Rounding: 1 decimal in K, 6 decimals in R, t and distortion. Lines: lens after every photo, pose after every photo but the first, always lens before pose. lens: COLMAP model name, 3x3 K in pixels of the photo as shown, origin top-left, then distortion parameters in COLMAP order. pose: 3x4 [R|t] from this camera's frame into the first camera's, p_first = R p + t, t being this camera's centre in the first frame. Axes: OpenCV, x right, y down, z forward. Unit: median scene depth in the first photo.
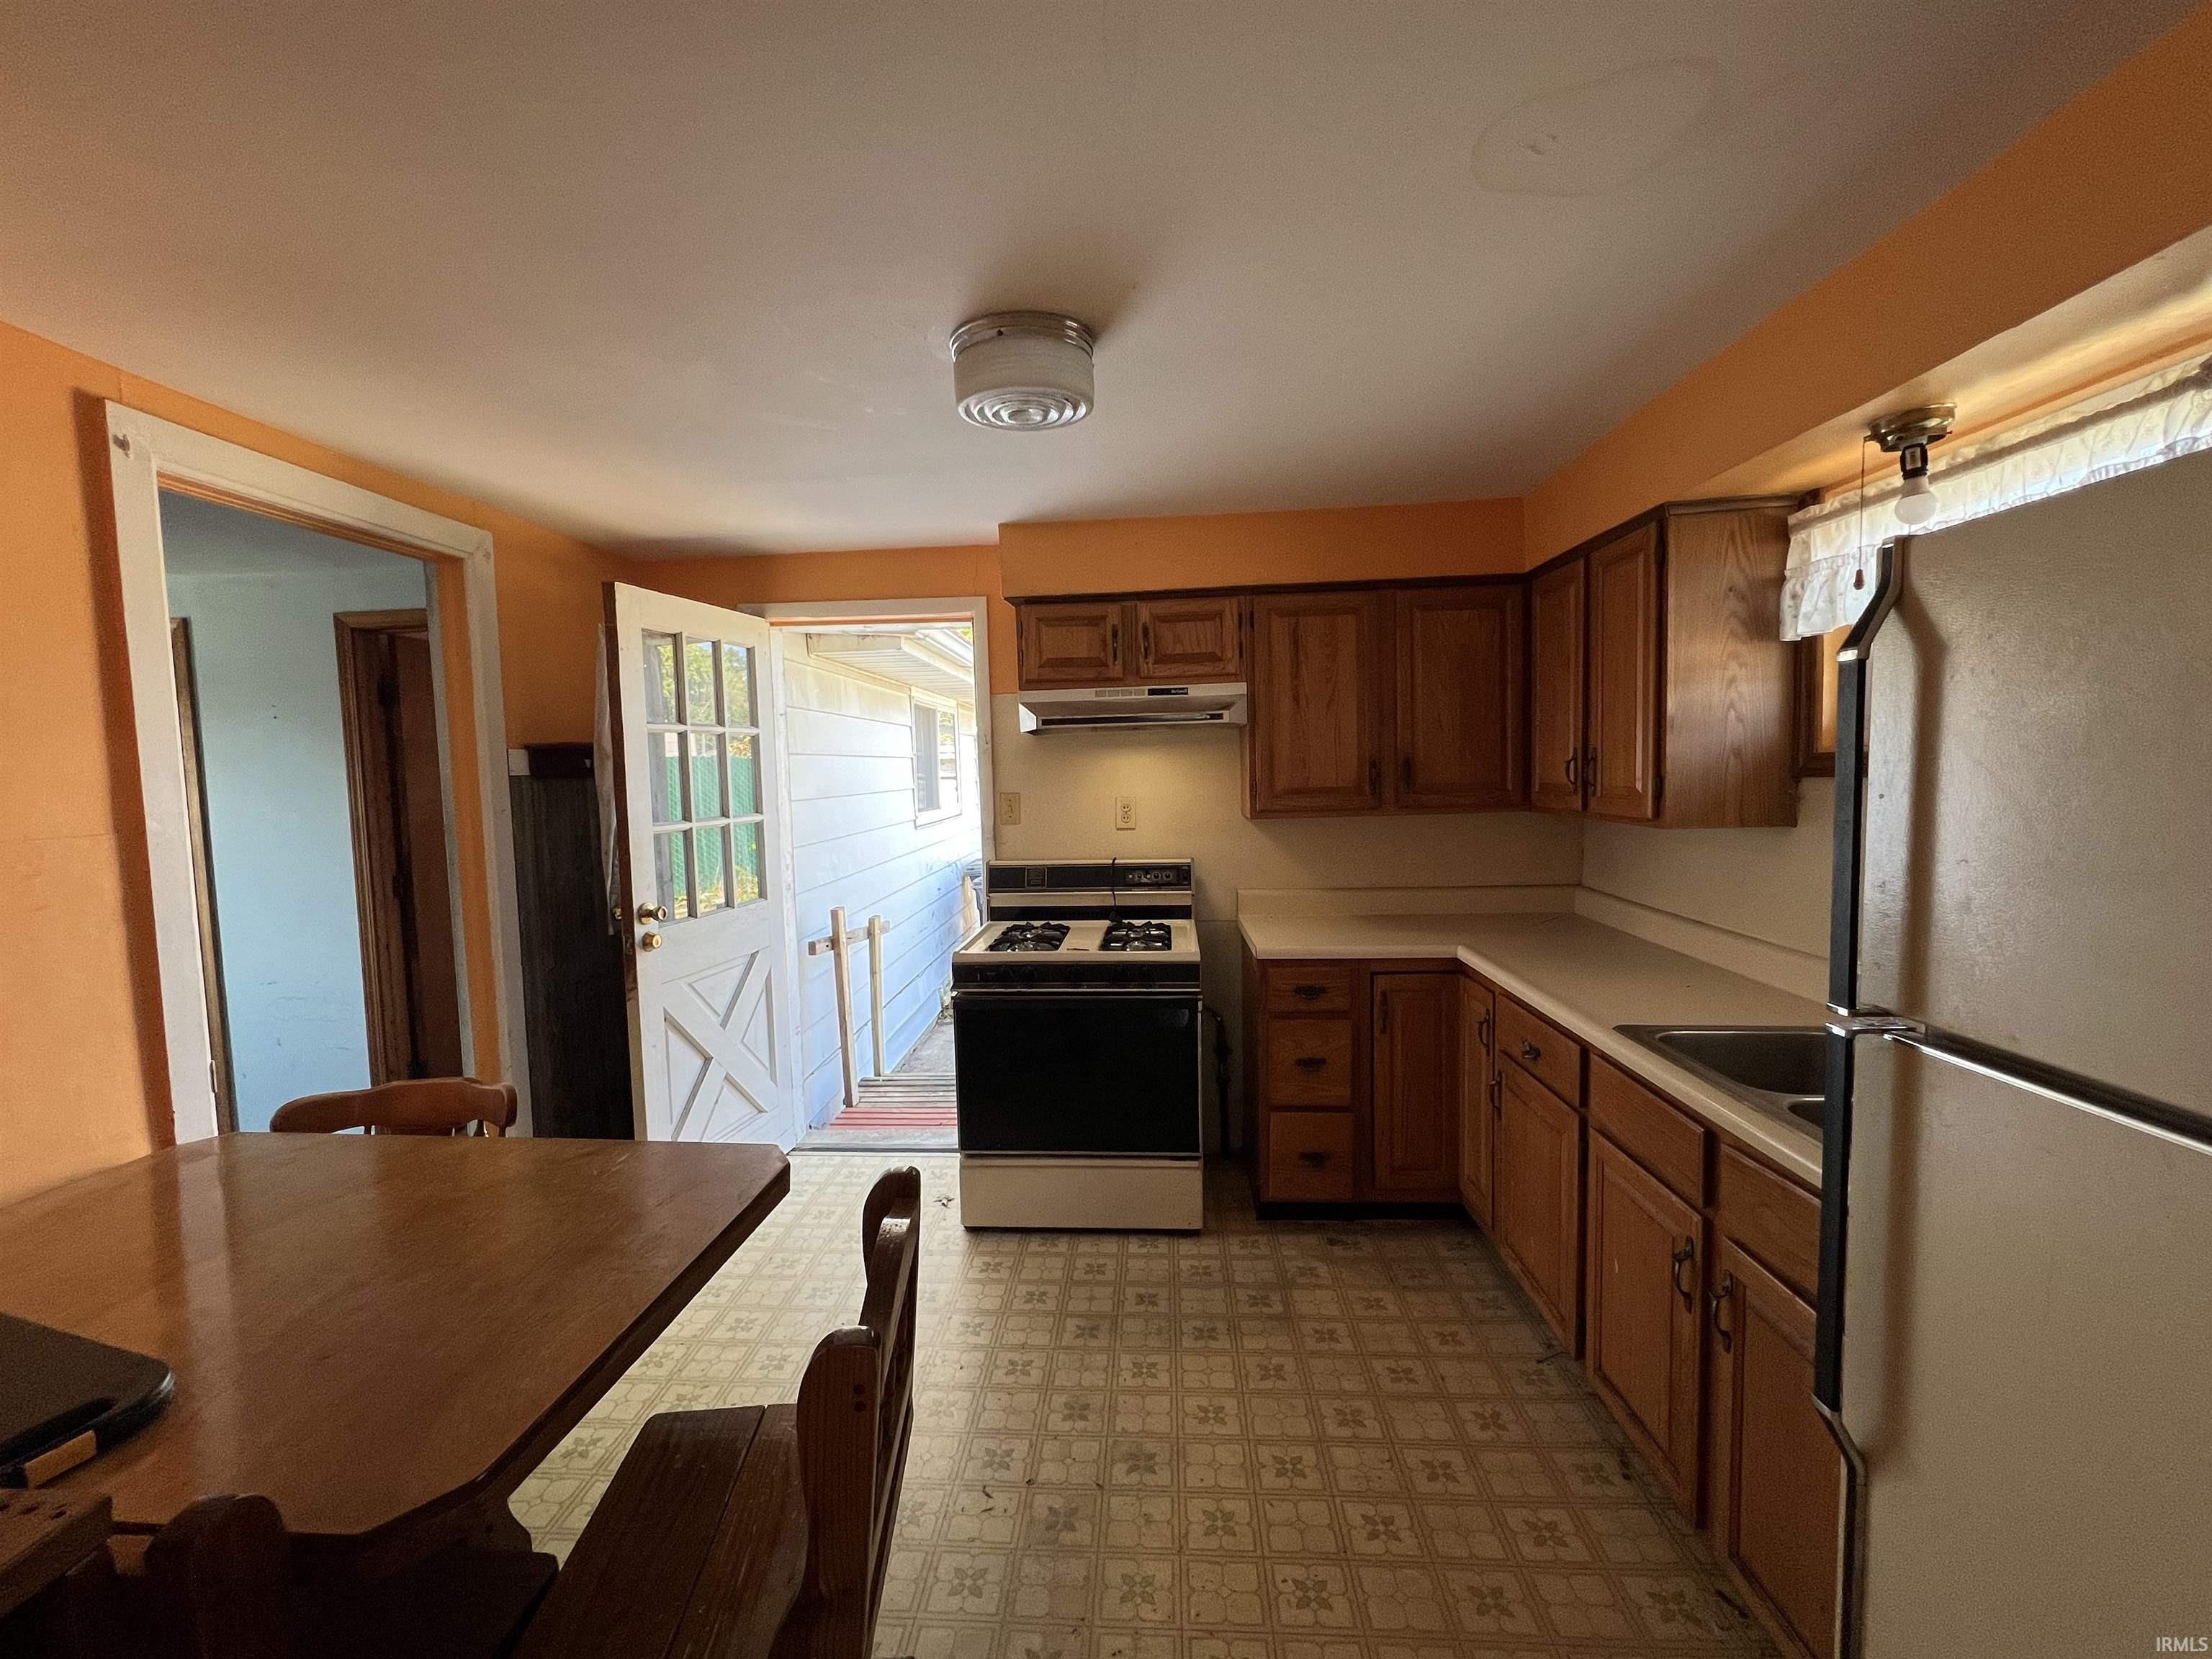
lens RADIAL K [[947.3, 0, 1106.0], [0, 947.3, 829.5], [0, 0, 1]] dist [-0.002128, 0.000825]
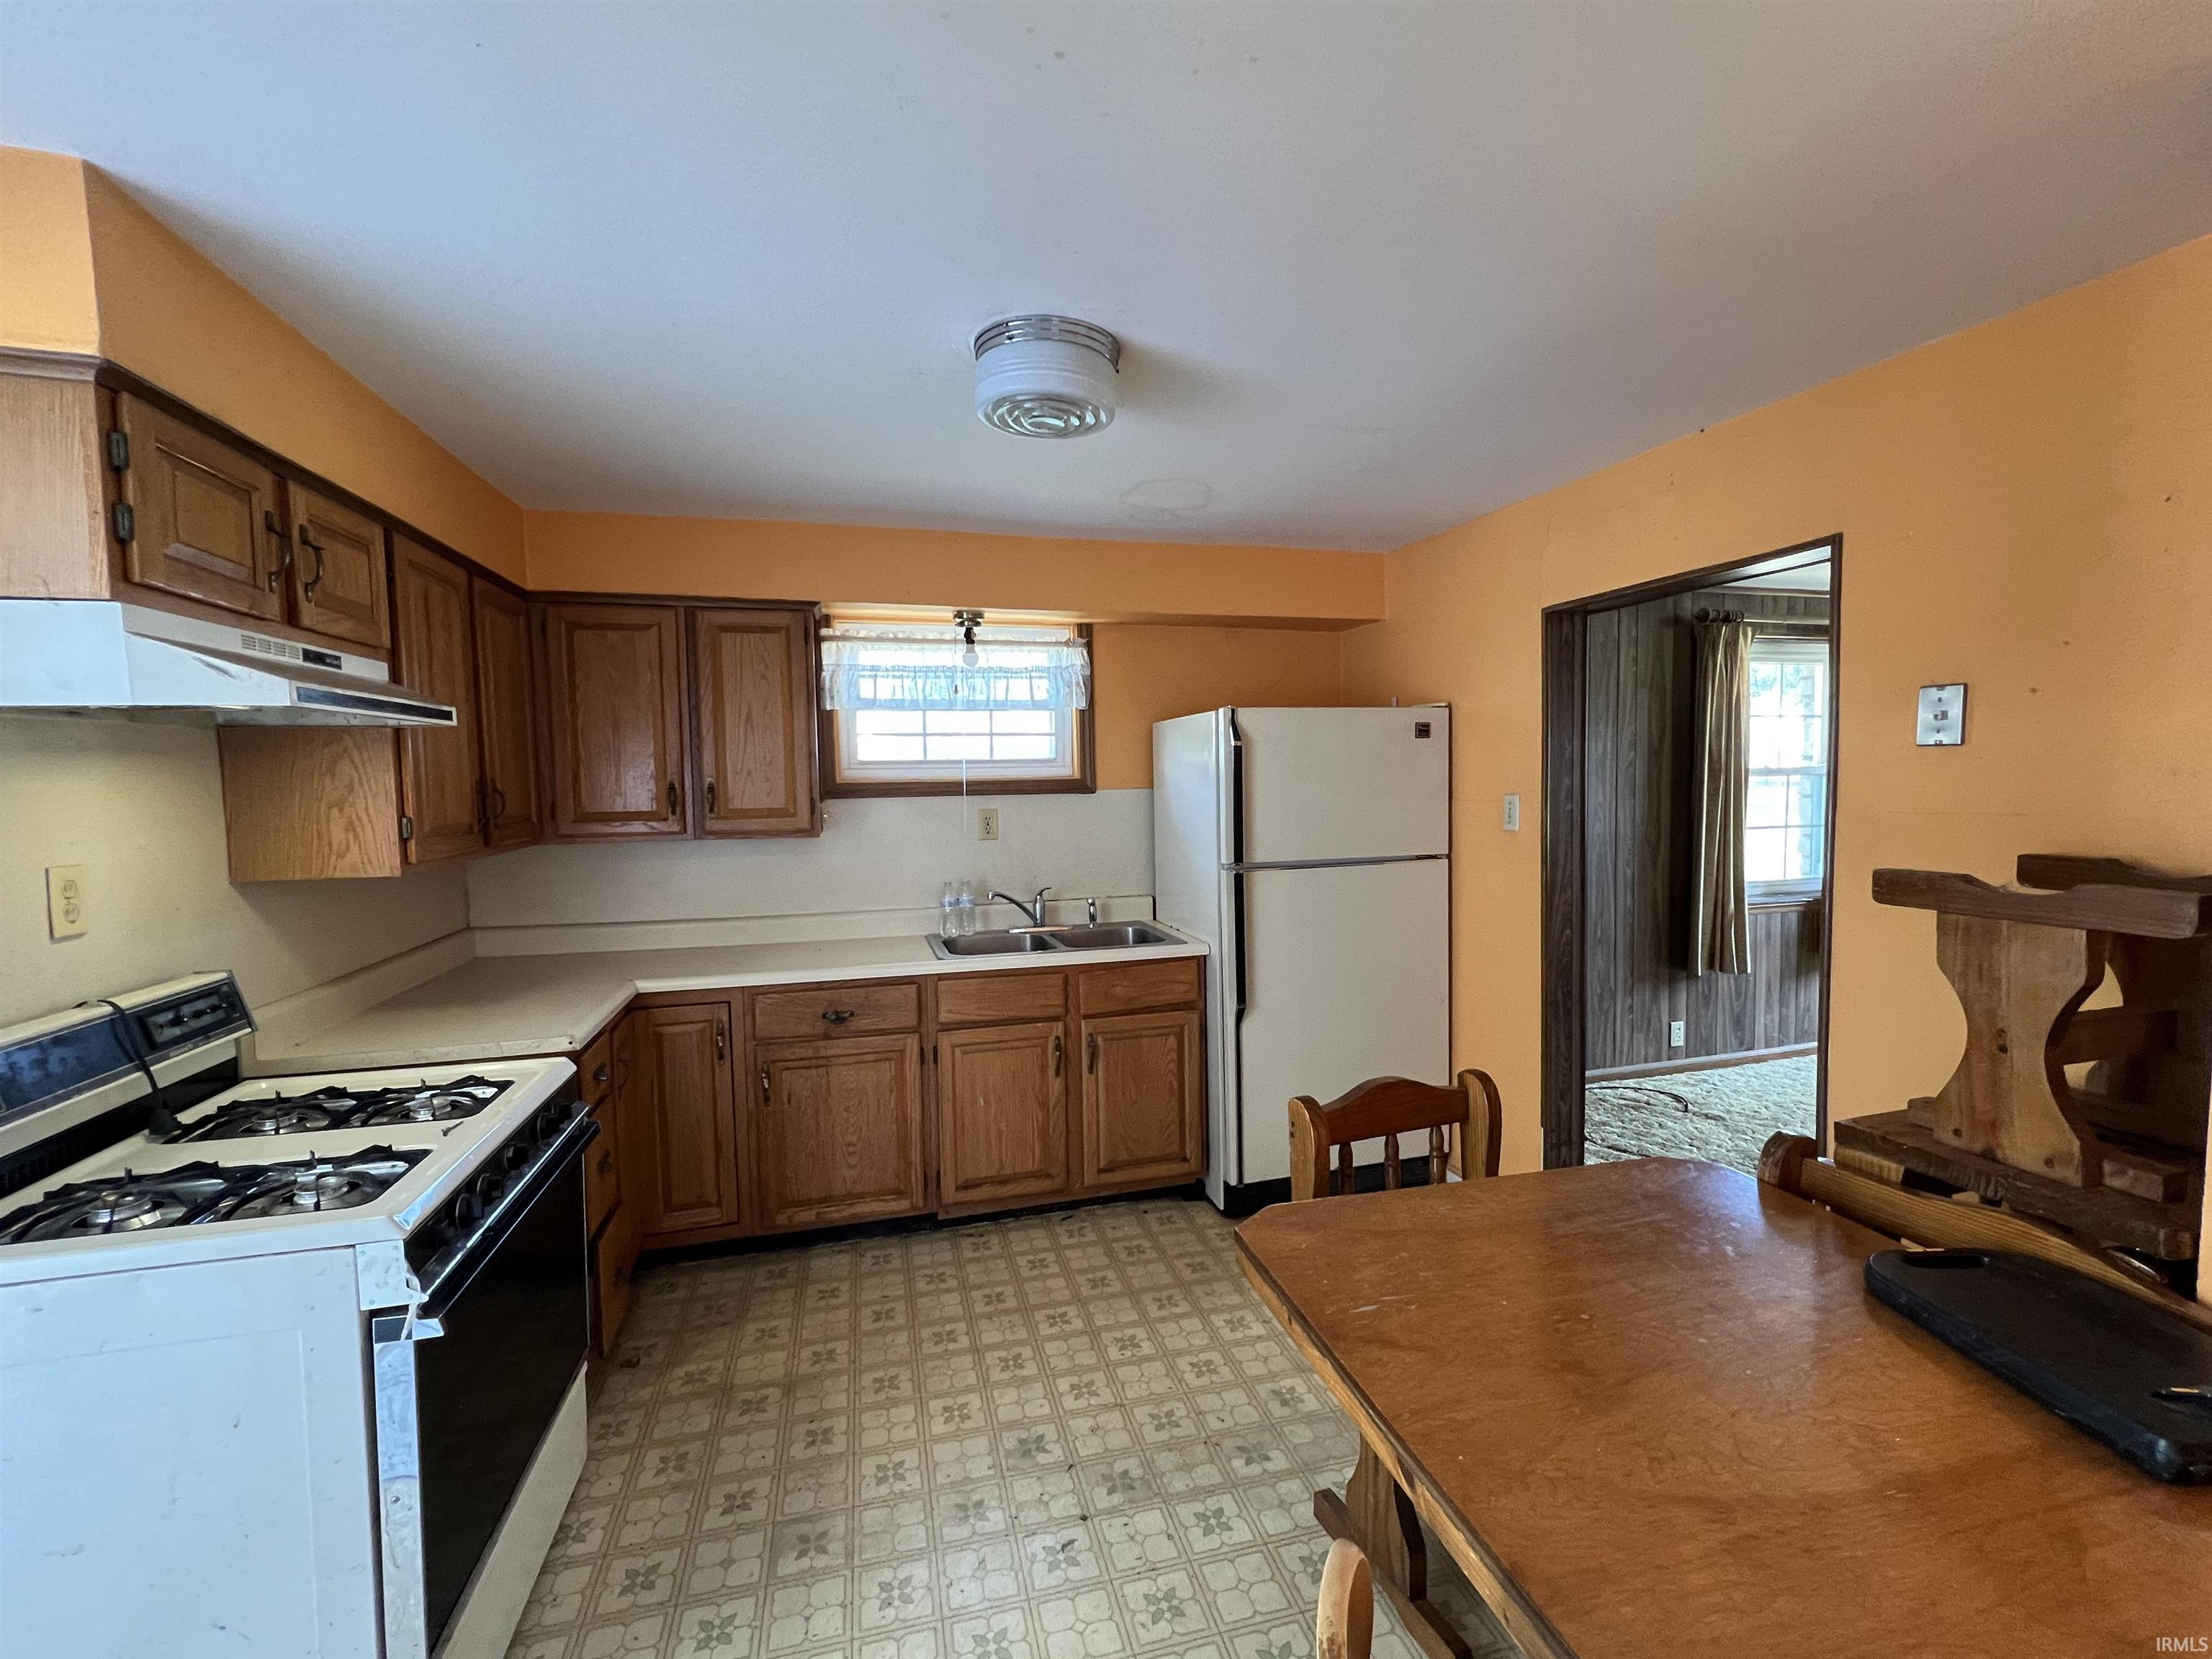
lens RADIAL K [[947.3, 0, 1106.0], [0, 947.3, 829.5], [0, 0, 1]] dist [-0.002128, 0.000825]
pose [[-0.306374, -0.027307, 0.951519, -0.727270], [0.089979, 0.994282, 0.057506, -0.043494], [-0.947649, 0.103235, -0.302165, 0.885656]]
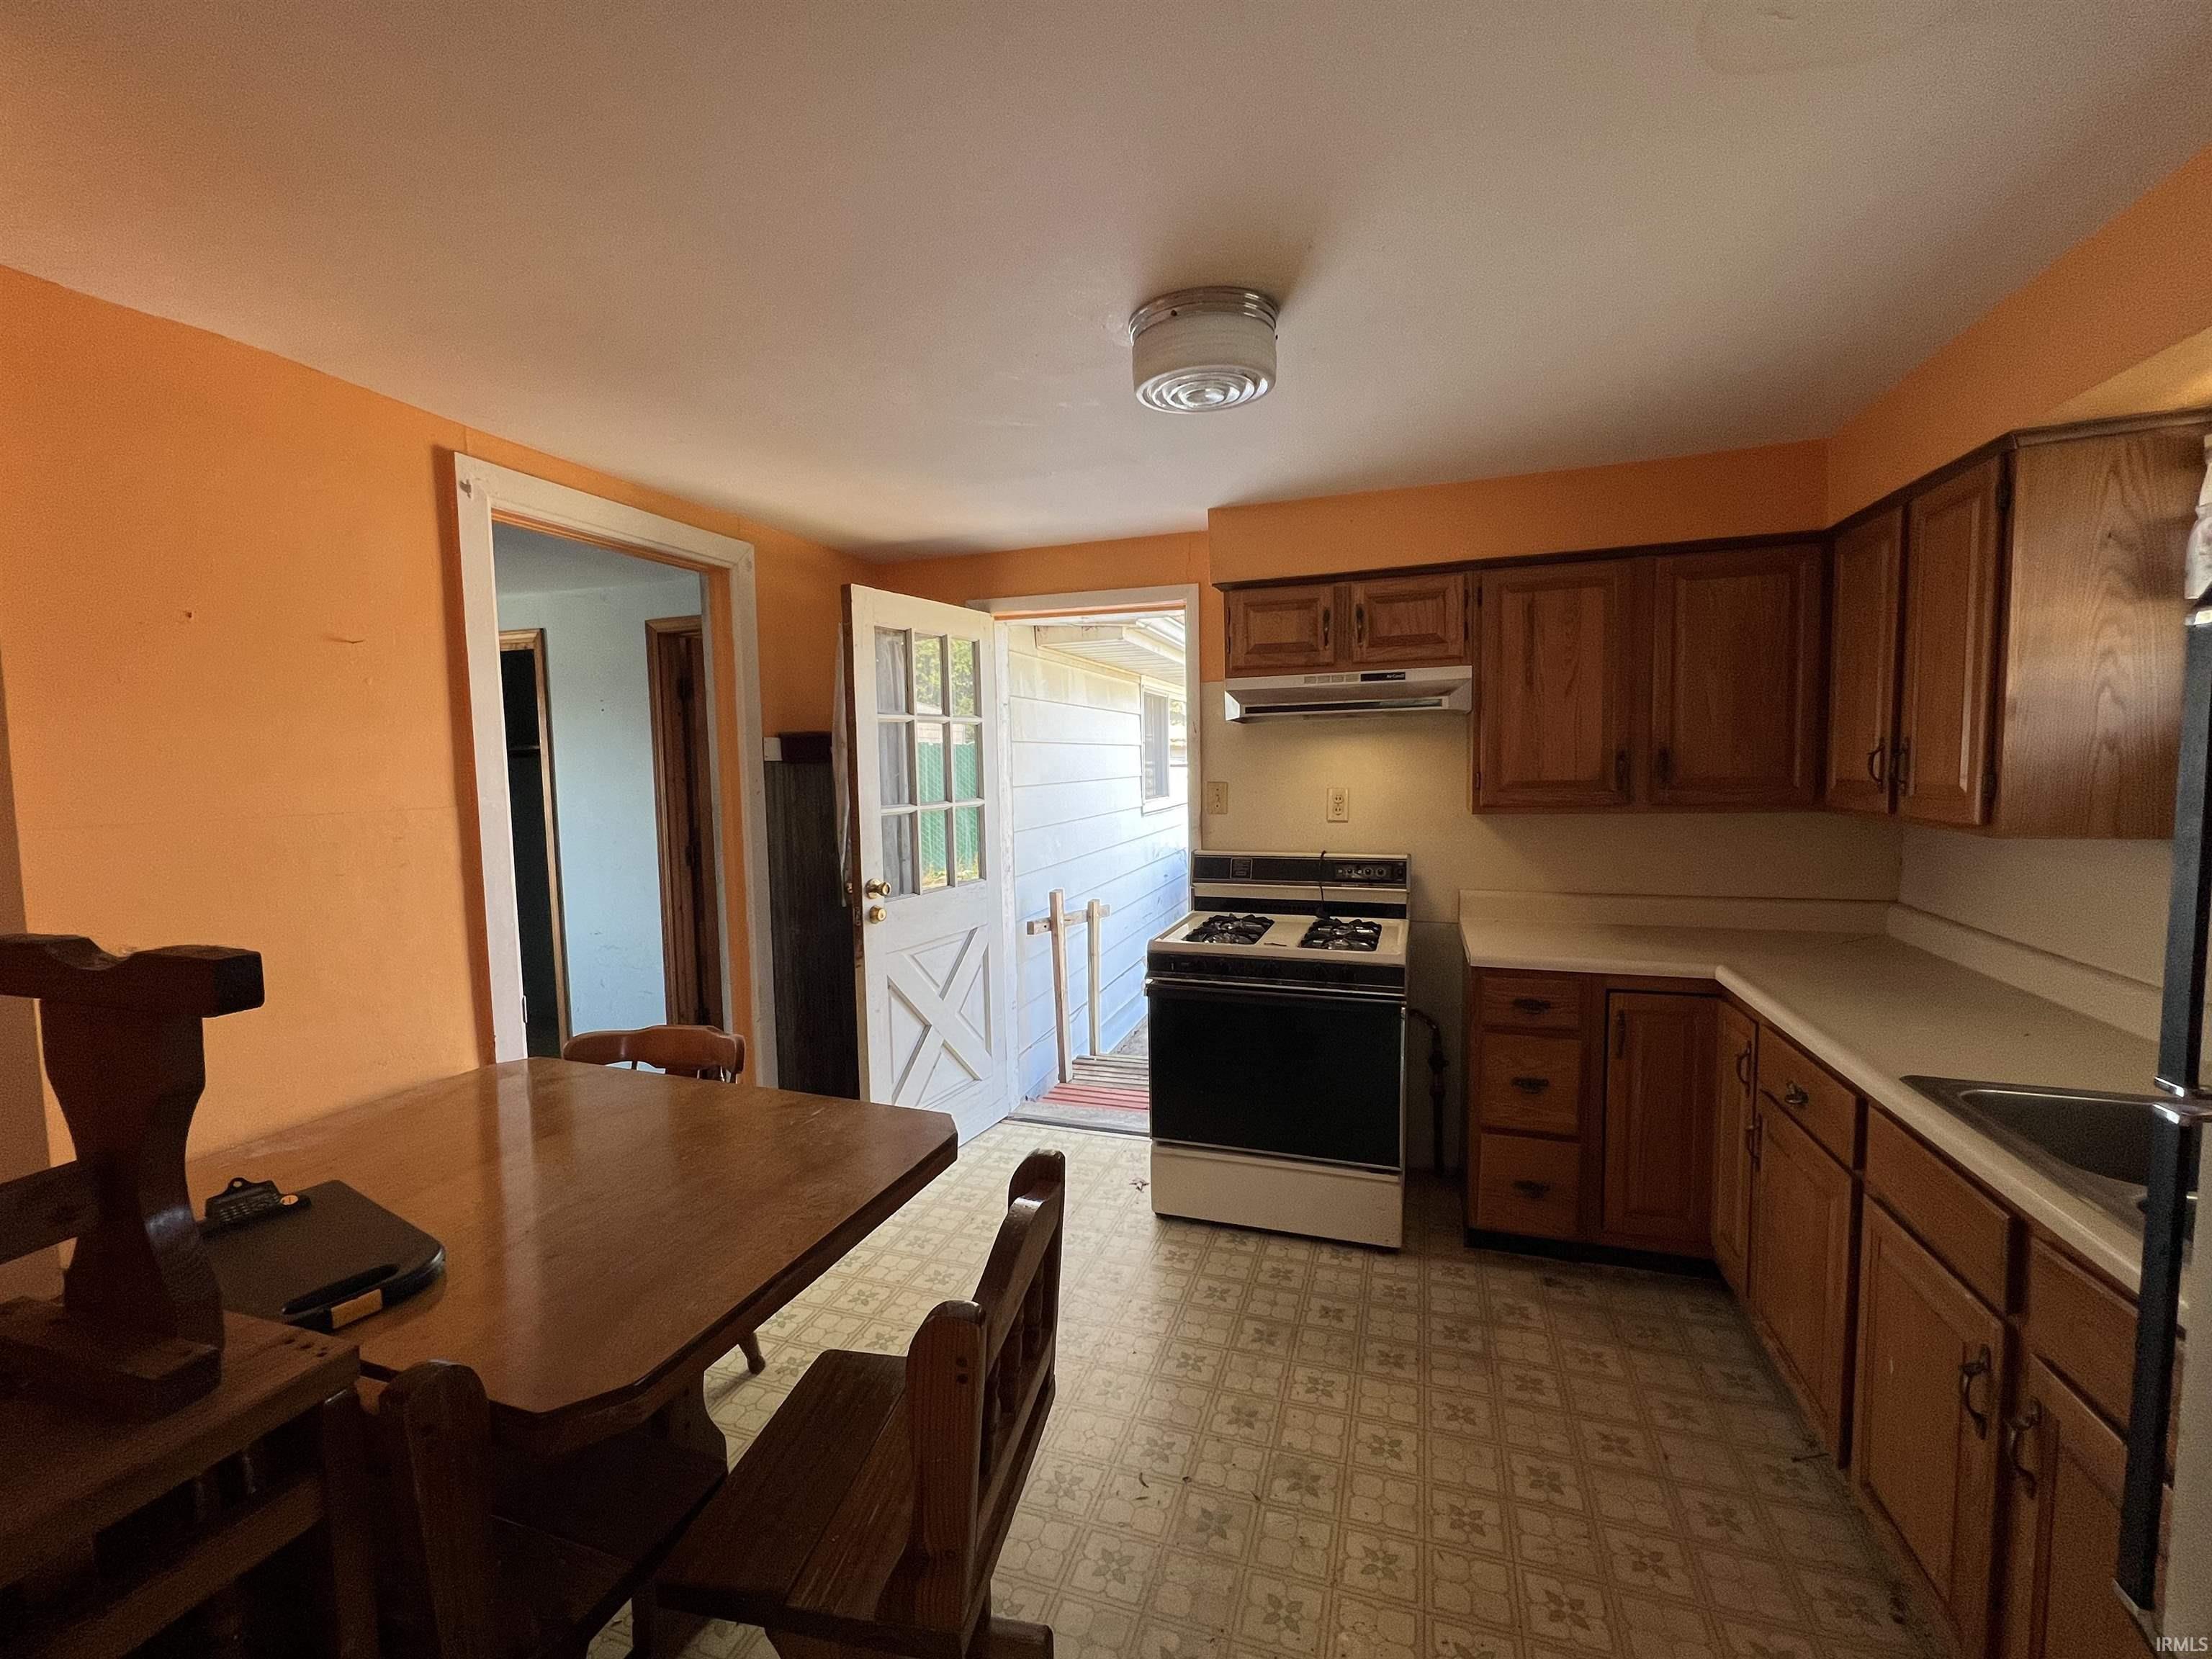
lens RADIAL K [[947.3, 0, 1106.0], [0, 947.3, 829.5], [0, 0, 1]] dist [-0.002128, 0.000825]
pose [[0.965528, 0.026116, -0.258987, 0.056743], [-0.022687, 0.999611, 0.016220, -0.003392], [0.259310, -0.009785, 0.965745, 0.020427]]
